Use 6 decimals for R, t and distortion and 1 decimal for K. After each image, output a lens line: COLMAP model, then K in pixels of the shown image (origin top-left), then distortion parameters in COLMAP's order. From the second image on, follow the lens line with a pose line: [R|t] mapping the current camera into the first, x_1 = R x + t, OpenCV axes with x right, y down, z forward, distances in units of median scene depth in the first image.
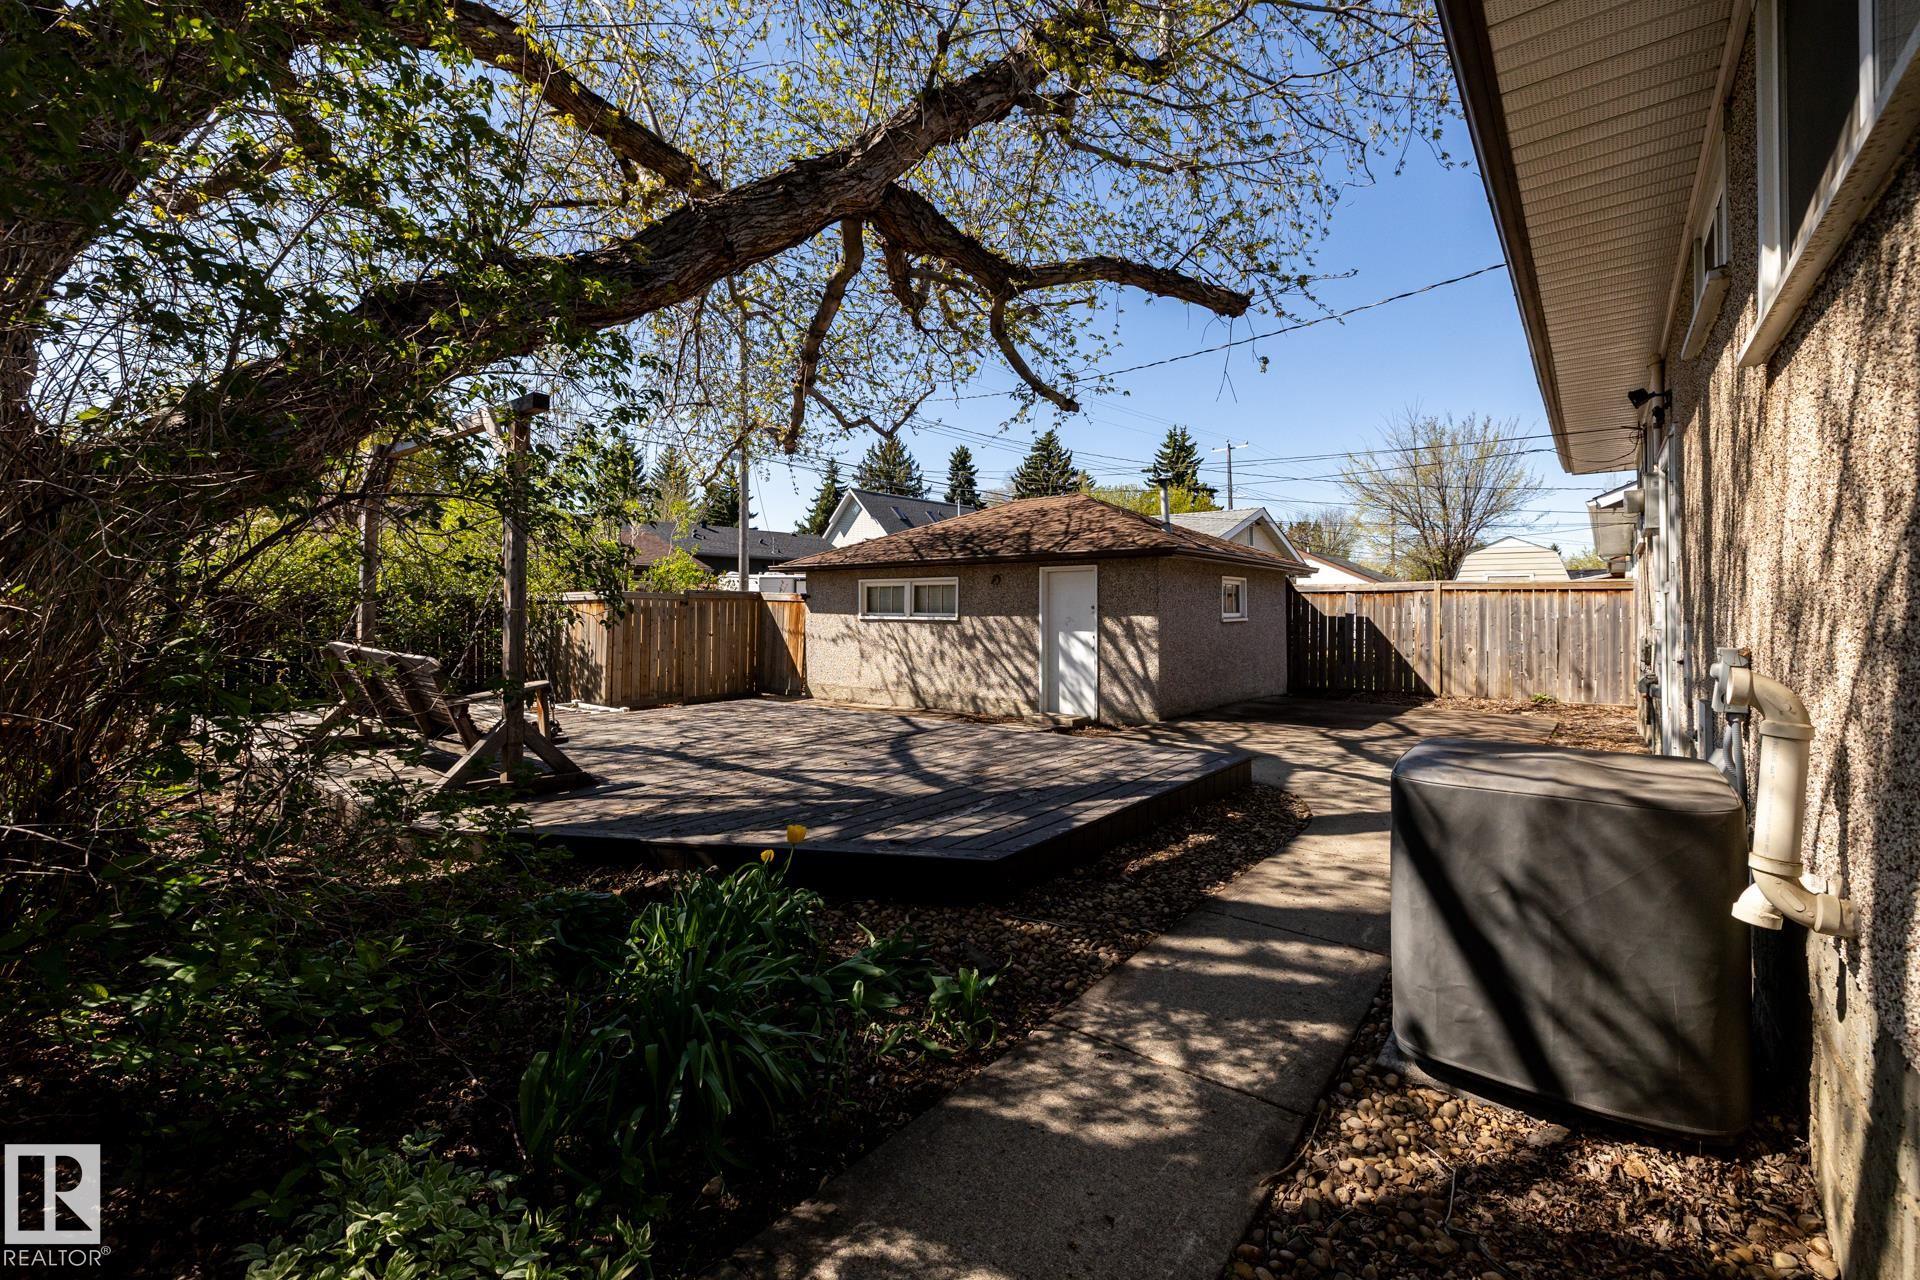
lens RADIAL K [[813.7, 0, 960.9], [0, 813.7, 625.7], [0, 0, 1]] dist [-0.000310, 0.001251]
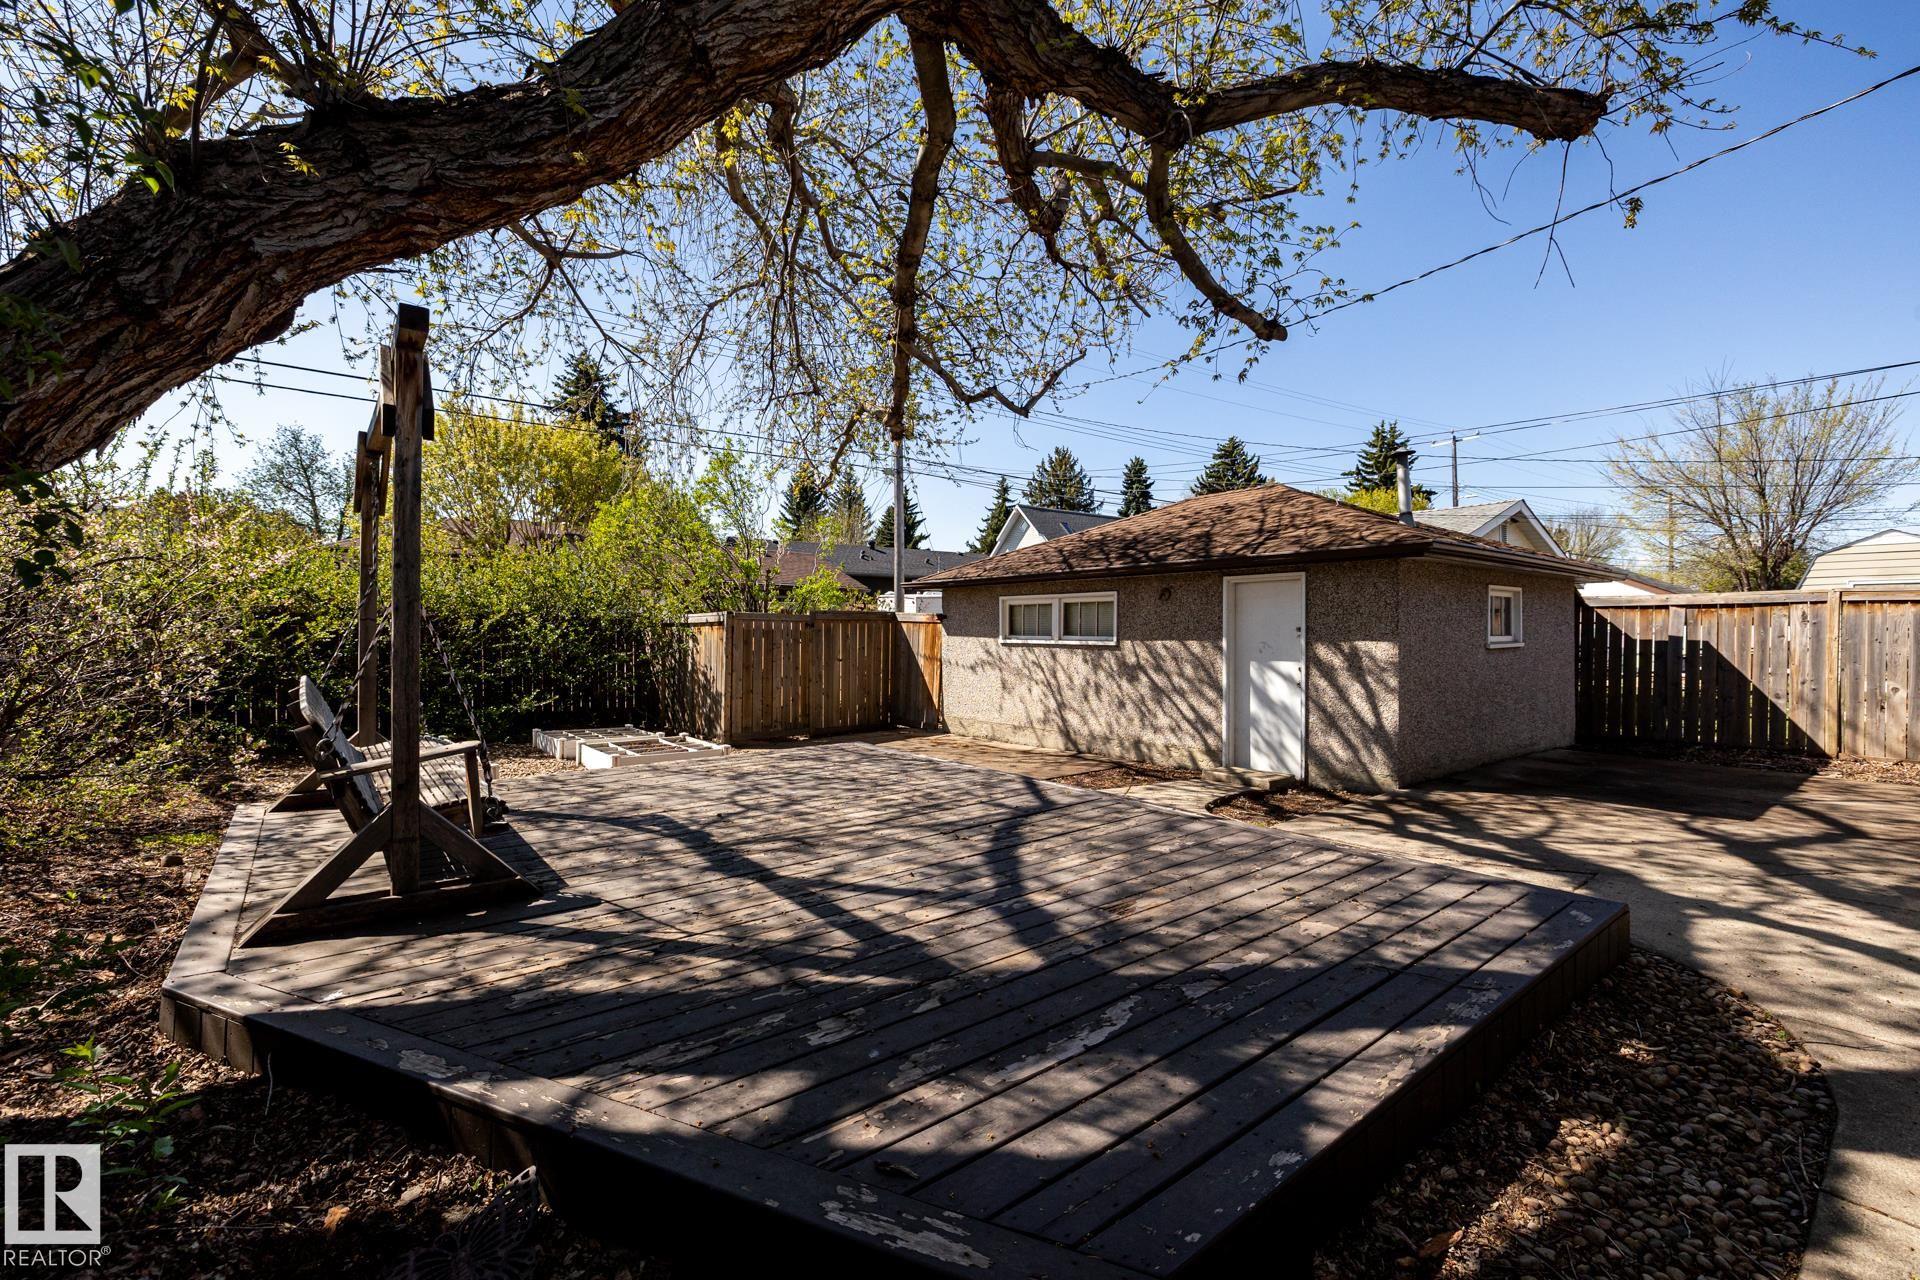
lens RADIAL K [[813.7, 0, 953.5], [0, 813.7, 645.7], [0, 0, 1]] dist [-0.000310, 0.001251]
pose [[0.975340, 0.001731, -0.220702, 0.016957], [-0.001701, 0.999999, 0.000324, -0.006559], [0.220702, 0.000060, 0.975341, 0.185547]]
